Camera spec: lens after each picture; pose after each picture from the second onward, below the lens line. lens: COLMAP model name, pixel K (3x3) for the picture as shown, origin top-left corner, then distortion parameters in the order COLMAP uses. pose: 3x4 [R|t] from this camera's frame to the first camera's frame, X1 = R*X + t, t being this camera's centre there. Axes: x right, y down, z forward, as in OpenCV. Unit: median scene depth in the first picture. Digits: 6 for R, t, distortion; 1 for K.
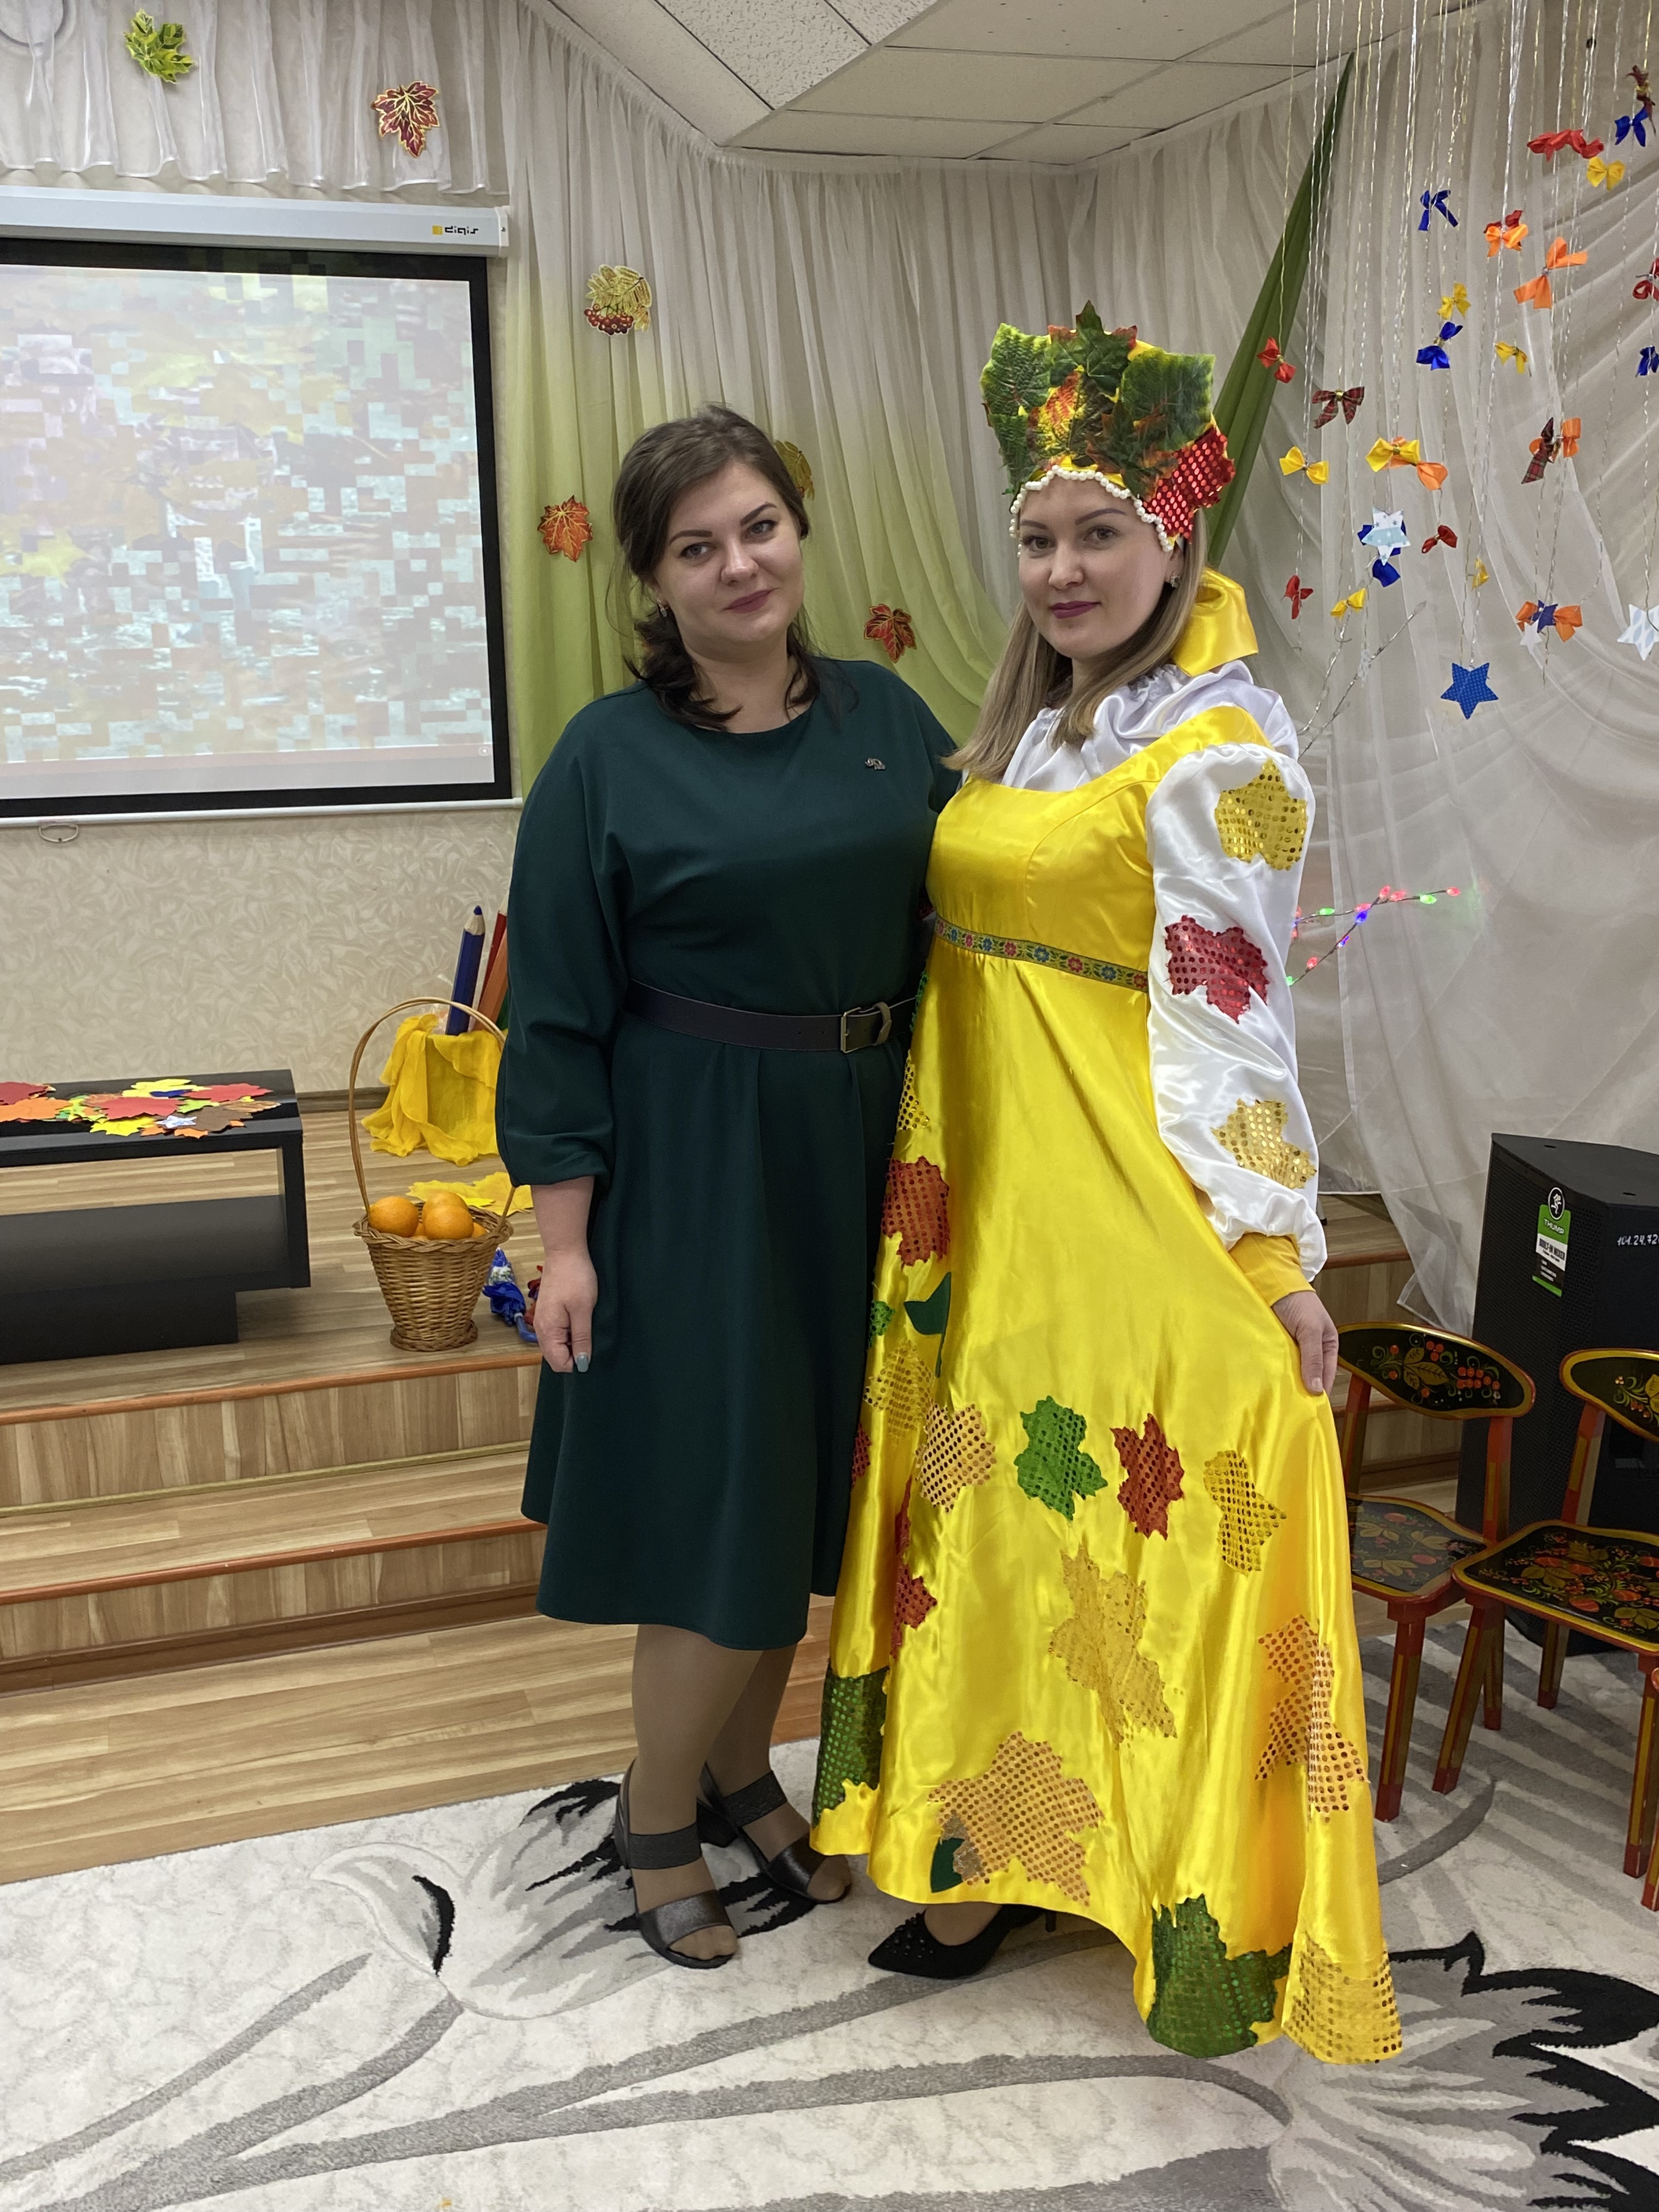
lens RADIAL K [[2118.9, 0, 825.6], [0, 2118.9, 1111.5], [0, 0, 1]] dist [0.019959, 0.000000]
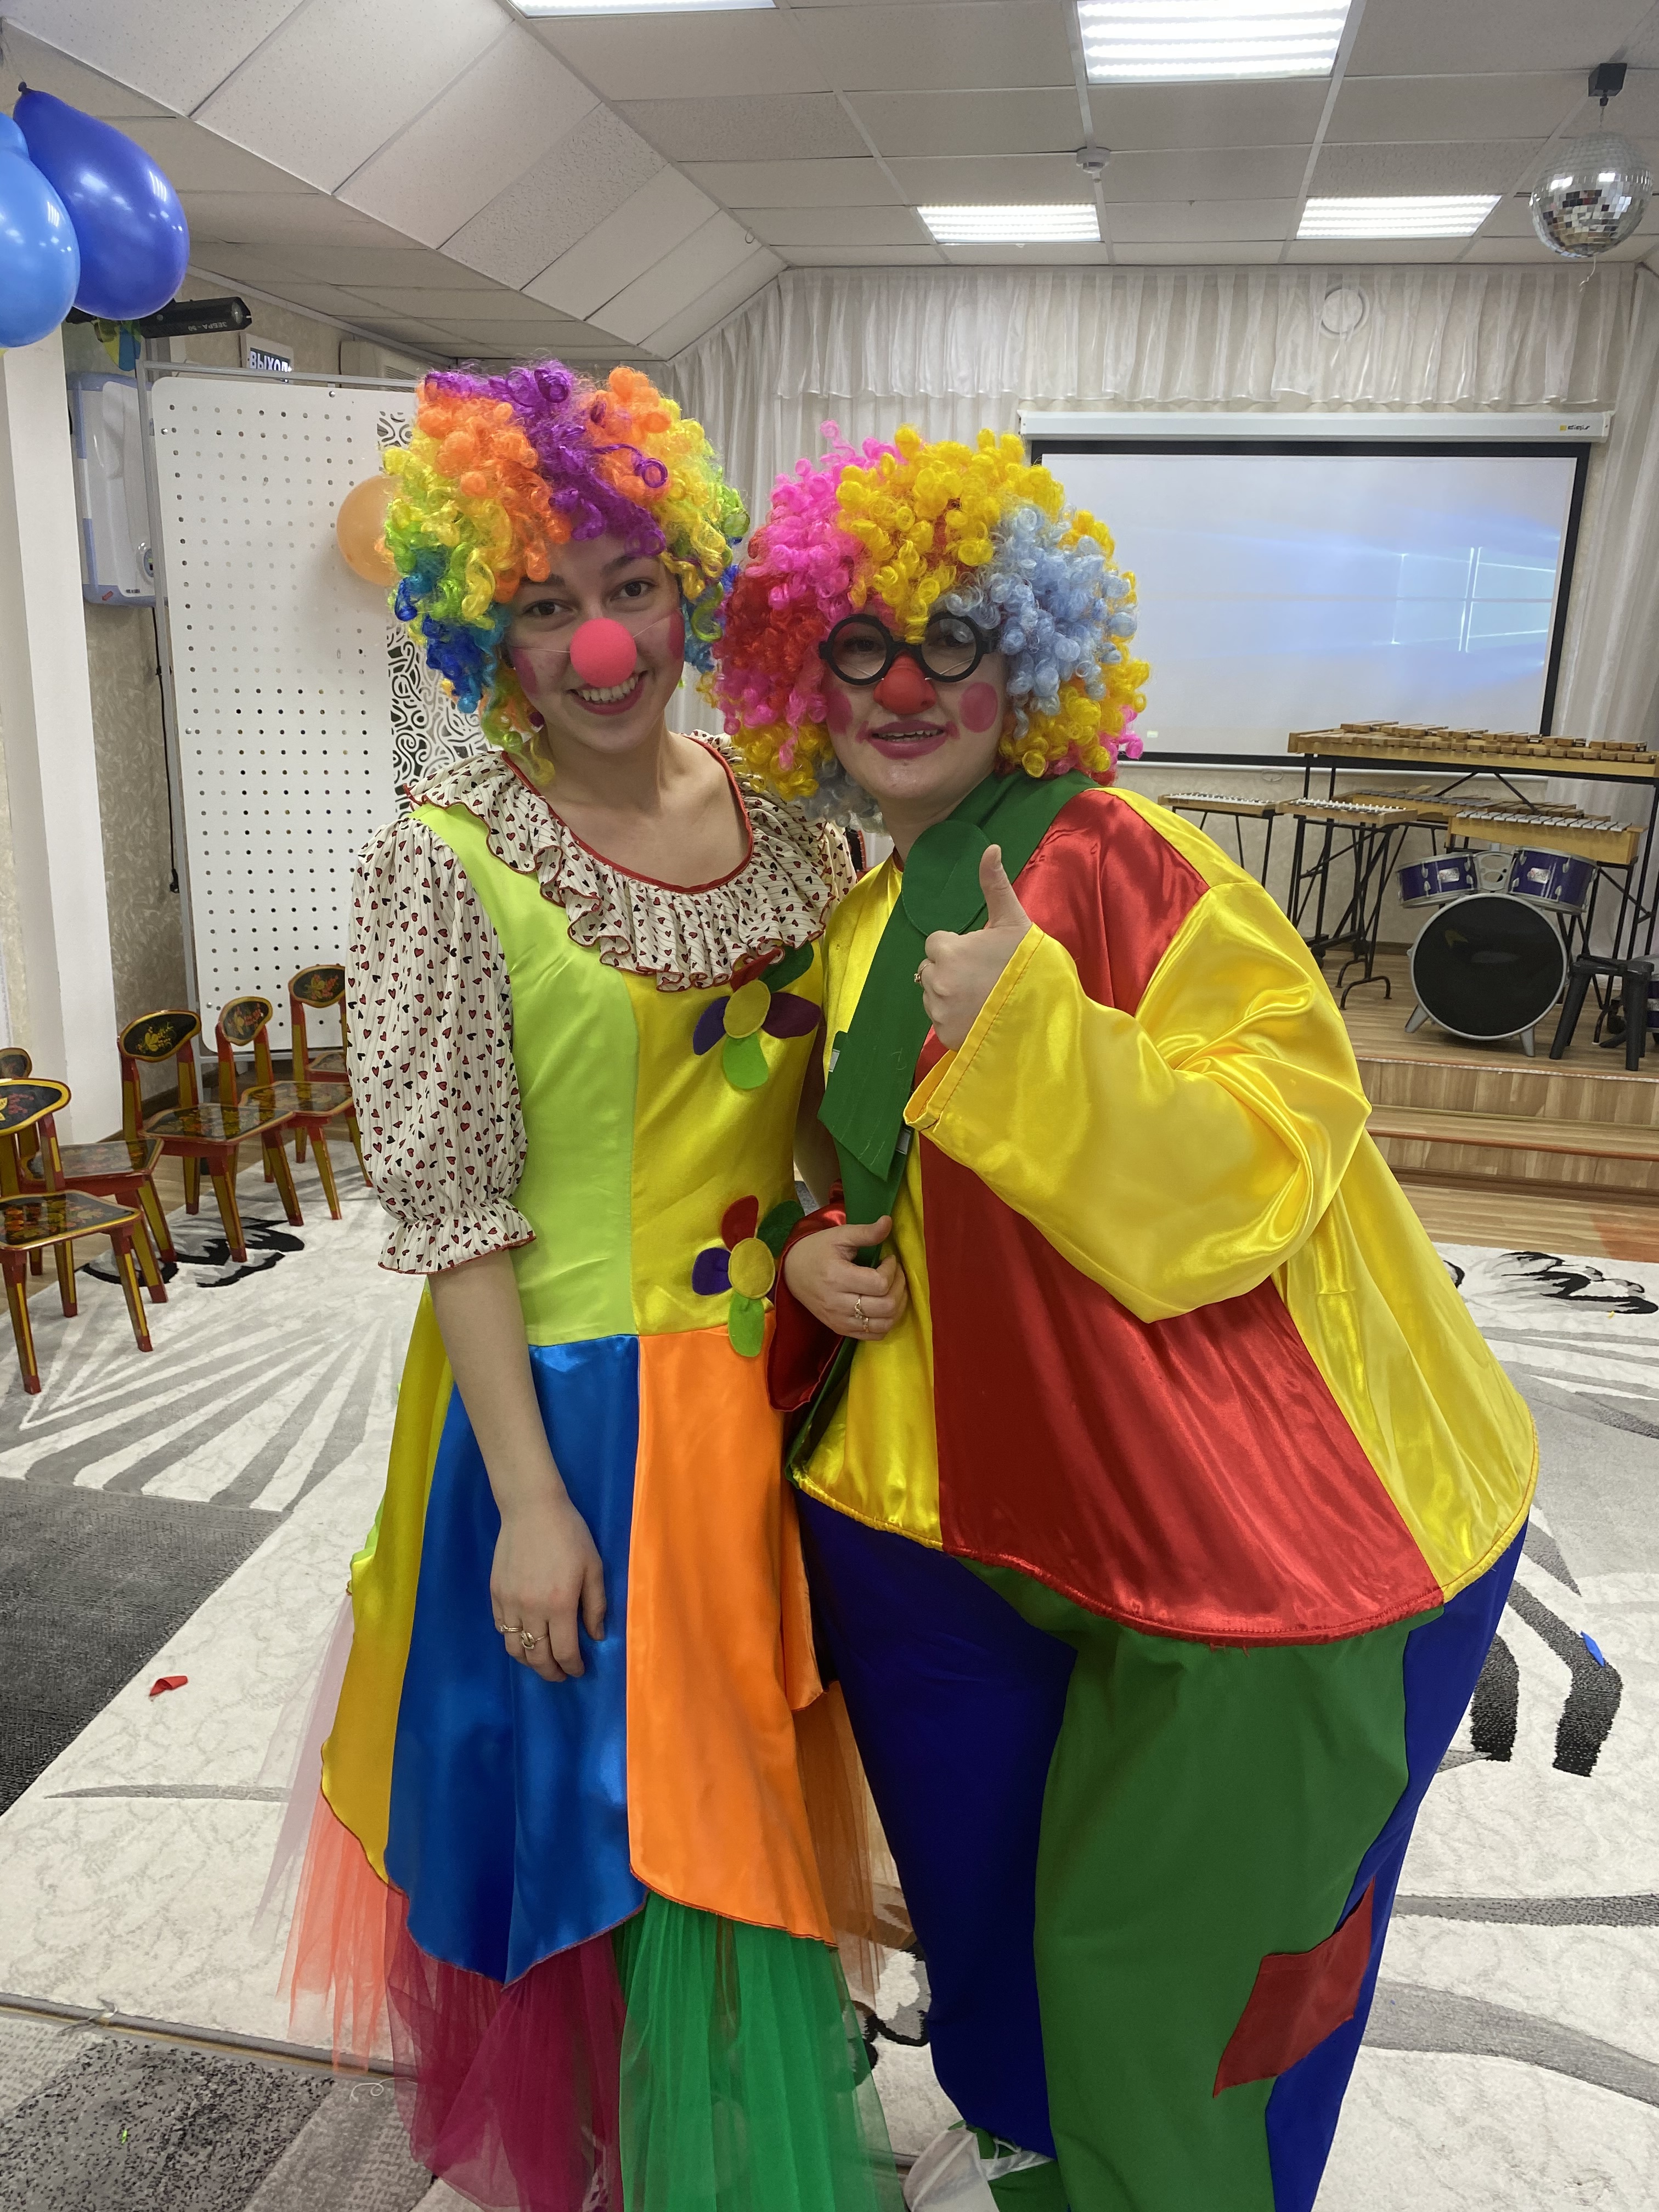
lens RADIAL K [[1676.6, 0, 819.0], [0, 1676.6, 1096.5], [0, 0, 1]] dist [-0.005054, 0.003111]
pose [[0.868479, 0.170904, -0.465334, 0.006460], [-0.160729, 0.985061, 0.061806, 0.106804], [0.468945, 0.021115, 0.882975, -0.407957]]
